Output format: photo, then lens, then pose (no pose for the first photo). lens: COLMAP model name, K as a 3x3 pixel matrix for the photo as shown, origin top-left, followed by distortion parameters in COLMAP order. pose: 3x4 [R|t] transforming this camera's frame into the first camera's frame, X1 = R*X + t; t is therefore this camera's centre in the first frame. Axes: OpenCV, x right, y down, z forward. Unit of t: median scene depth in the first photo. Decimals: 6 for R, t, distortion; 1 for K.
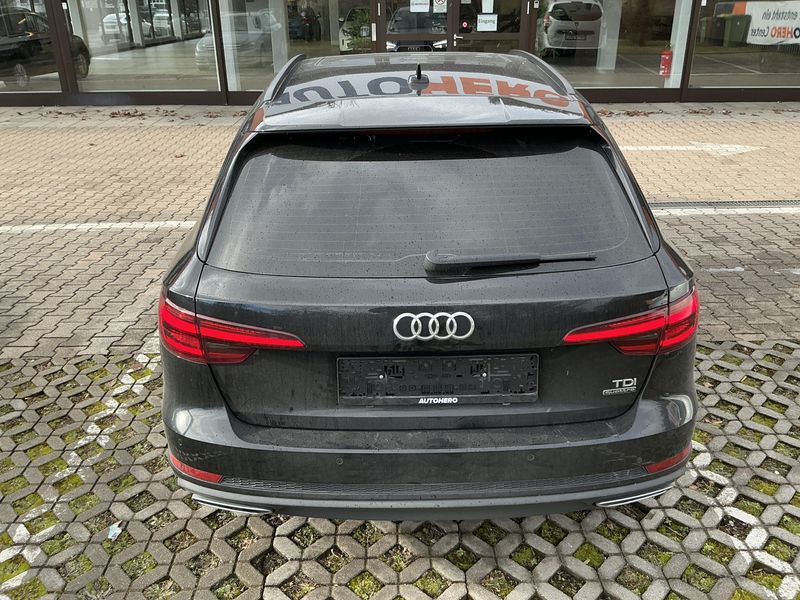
lens RADIAL K [[661.9, 0, 394.6], [0, 661.9, 300.6], [0, 0, 1]] dist [0.057869, -0.099903]
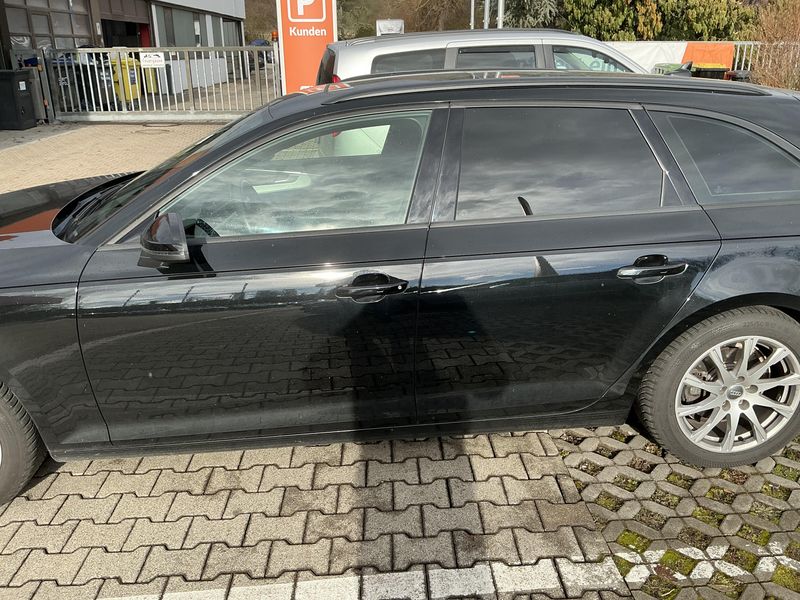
lens RADIAL K [[661.9, 0, 402.3], [0, 661.9, 305.2], [0, 0, 1]] dist [0.057869, -0.099903]
pose [[-0.056495, -0.344962, 0.936915, -0.839985], [0.417561, 0.844236, 0.336017, -0.405734], [-0.906891, 0.410203, 0.096347, 1.026492]]
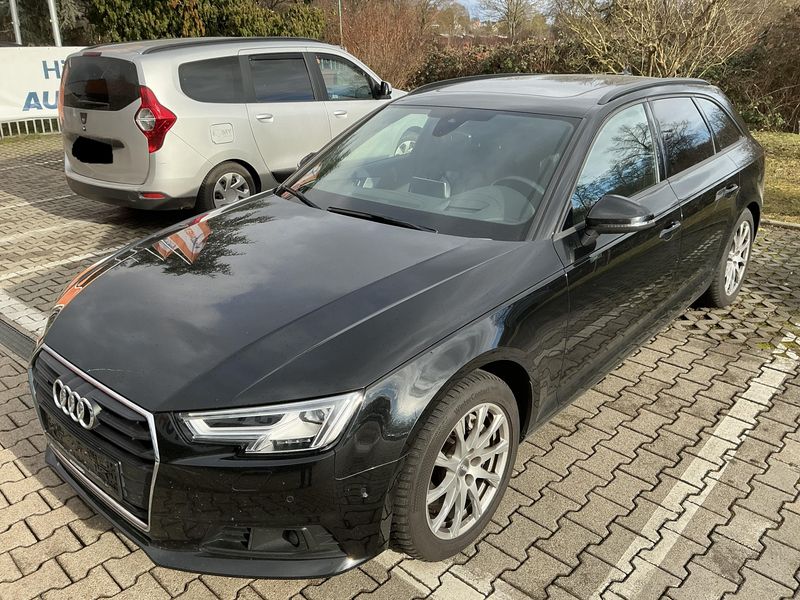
lens RADIAL K [[661.9, 0, 400.5], [0, 661.9, 297.3], [0, 0, 1]] dist [0.057869, -0.099903]
pose [[-0.740131, -0.220995, 0.635112, -0.567045], [0.292048, 0.745103, 0.599608, -0.801279], [-0.605734, 0.629272, -0.486932, 1.827943]]
